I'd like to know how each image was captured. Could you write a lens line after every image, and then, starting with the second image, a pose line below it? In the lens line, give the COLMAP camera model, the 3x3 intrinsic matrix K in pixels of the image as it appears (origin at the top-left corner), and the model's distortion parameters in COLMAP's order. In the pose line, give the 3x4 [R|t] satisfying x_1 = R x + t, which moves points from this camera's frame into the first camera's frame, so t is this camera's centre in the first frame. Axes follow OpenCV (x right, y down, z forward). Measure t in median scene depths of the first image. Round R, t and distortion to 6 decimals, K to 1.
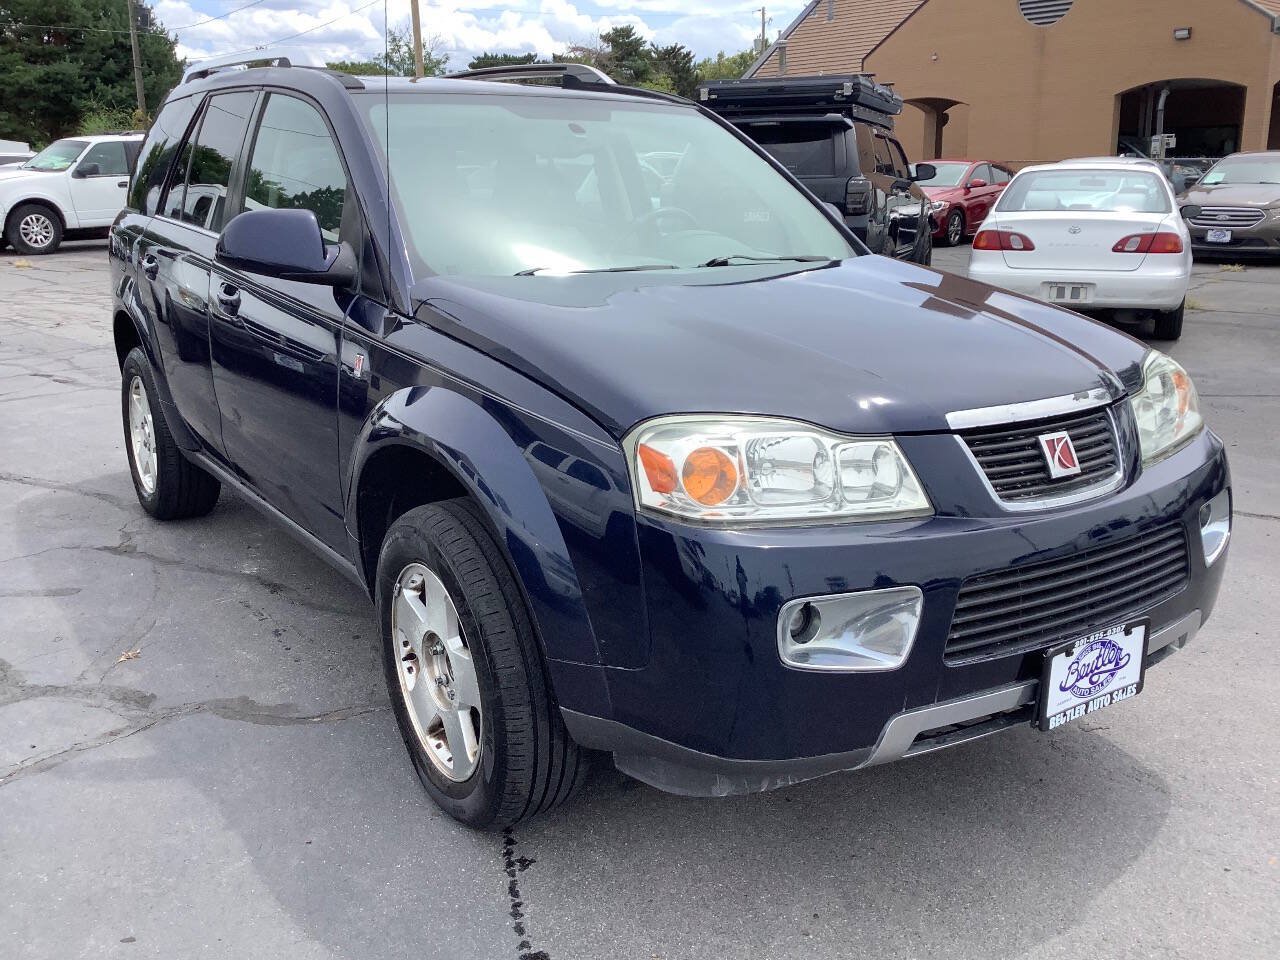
lens RADIAL K [[1135.2, 0, 664.1], [0, 1135.2, 484.2], [0, 0, 1]] dist [0.100284, -0.181726]
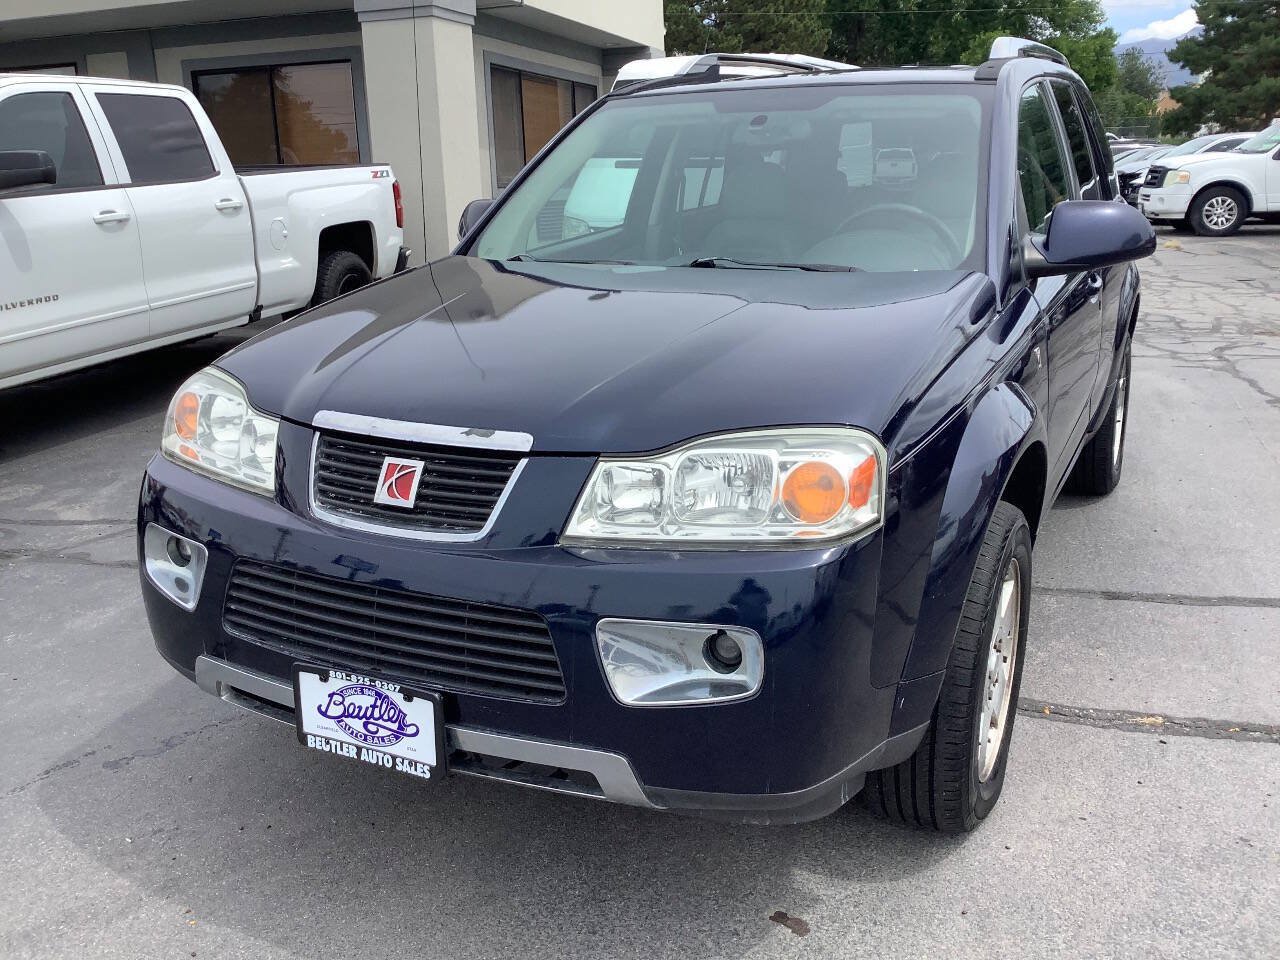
lens RADIAL K [[1129.1, 0, 640.0], [0, 1129.1, 480.0], [0, 0, 1]] dist [0.096567, -0.157778]
pose [[0.482274, 0.225411, -0.846523, 1.175224], [-0.214284, 0.967327, 0.135499, -0.187429], [0.849408, 0.116049, 0.514819, 0.672638]]
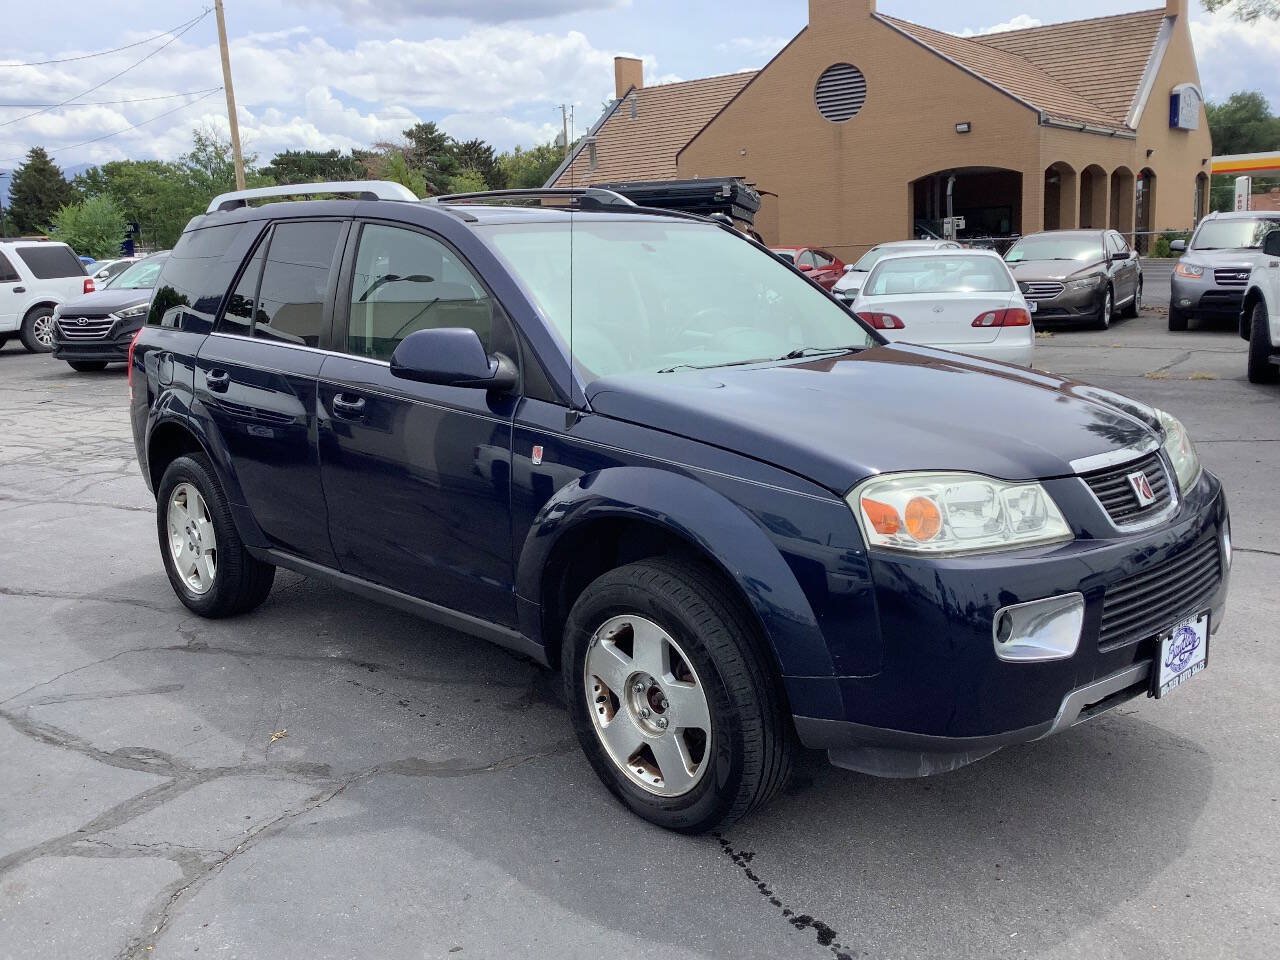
lens RADIAL K [[1126.1, 0, 671.6], [0, 1126.1, 481.8], [0, 0, 1]] dist [0.091136, -0.159294]
pose [[0.985220, -0.060642, 0.160202, -0.386200], [0.072122, 0.995154, -0.066841, 0.014343], [-0.155372, 0.077407, 0.984819, -0.202048]]
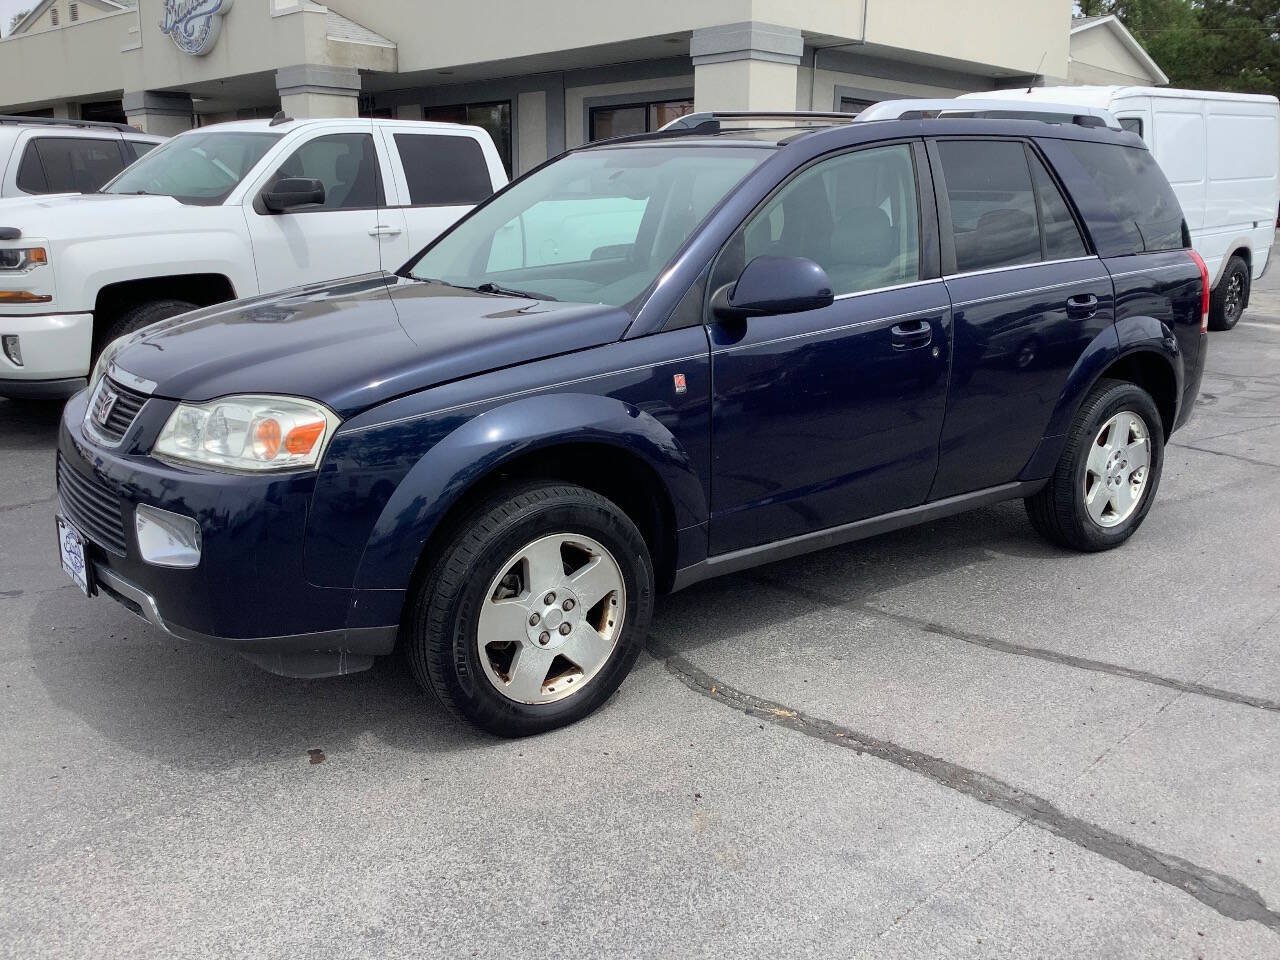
lens RADIAL K [[1122.7, 0, 640.0], [0, 1122.7, 480.0], [0, 0, 1]] dist [0.098646, -0.159683]
pose [[0.064035, 0.250182, -0.966079, 1.740885], [-0.271730, 0.935859, 0.224345, -0.431180], [0.960241, 0.248147, 0.127910, 1.438125]]
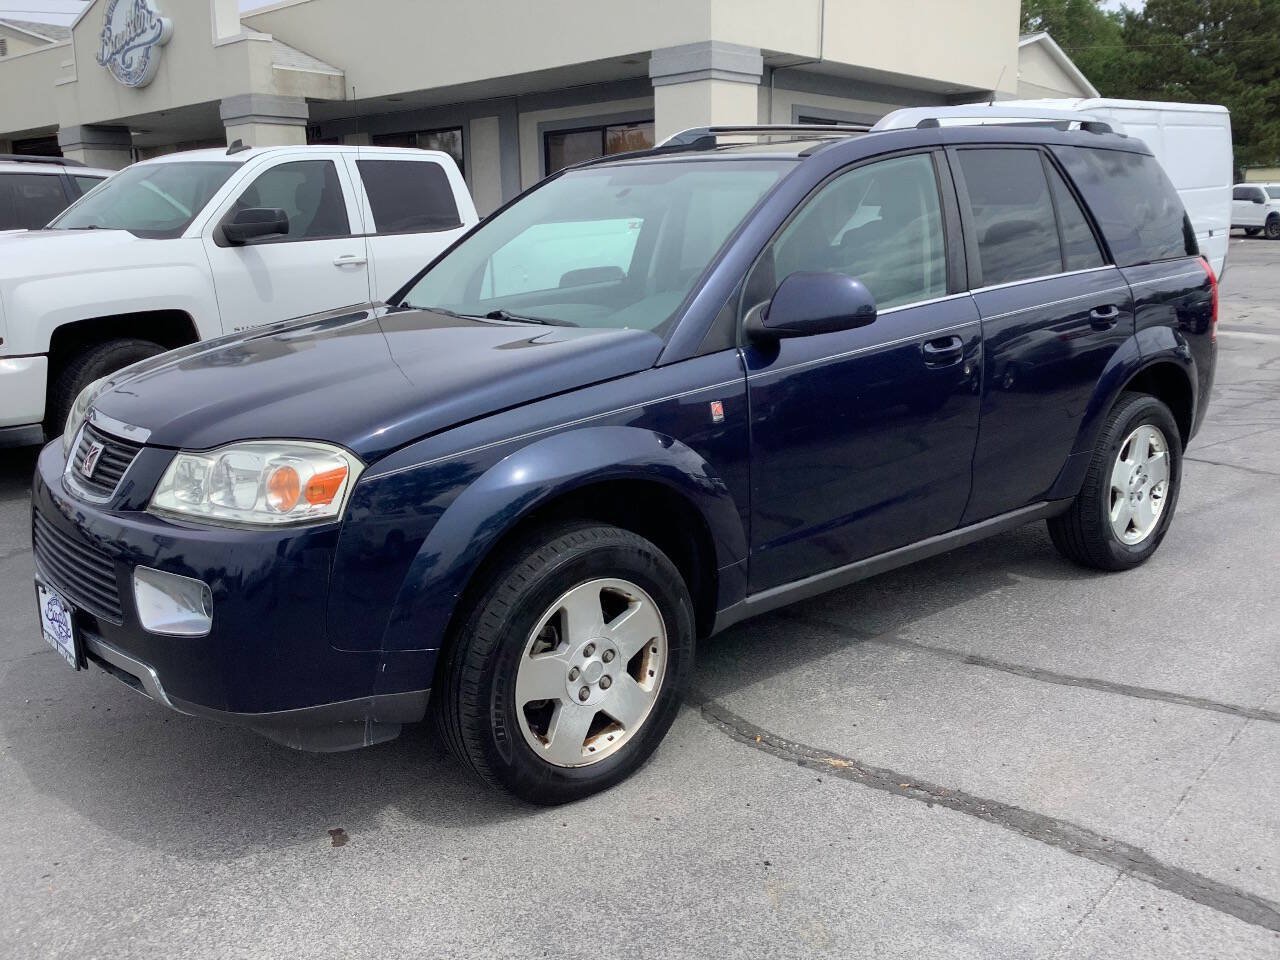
lens RADIAL K [[1129.1, 0, 640.0], [0, 1129.1, 480.0], [0, 0, 1]] dist [0.096567, -0.157778]
pose [[0.115051, 0.225509, -0.967424, 1.631313], [-0.247834, 0.949610, 0.191883, -0.395488], [0.961947, 0.217684, 0.165143, 1.347850]]
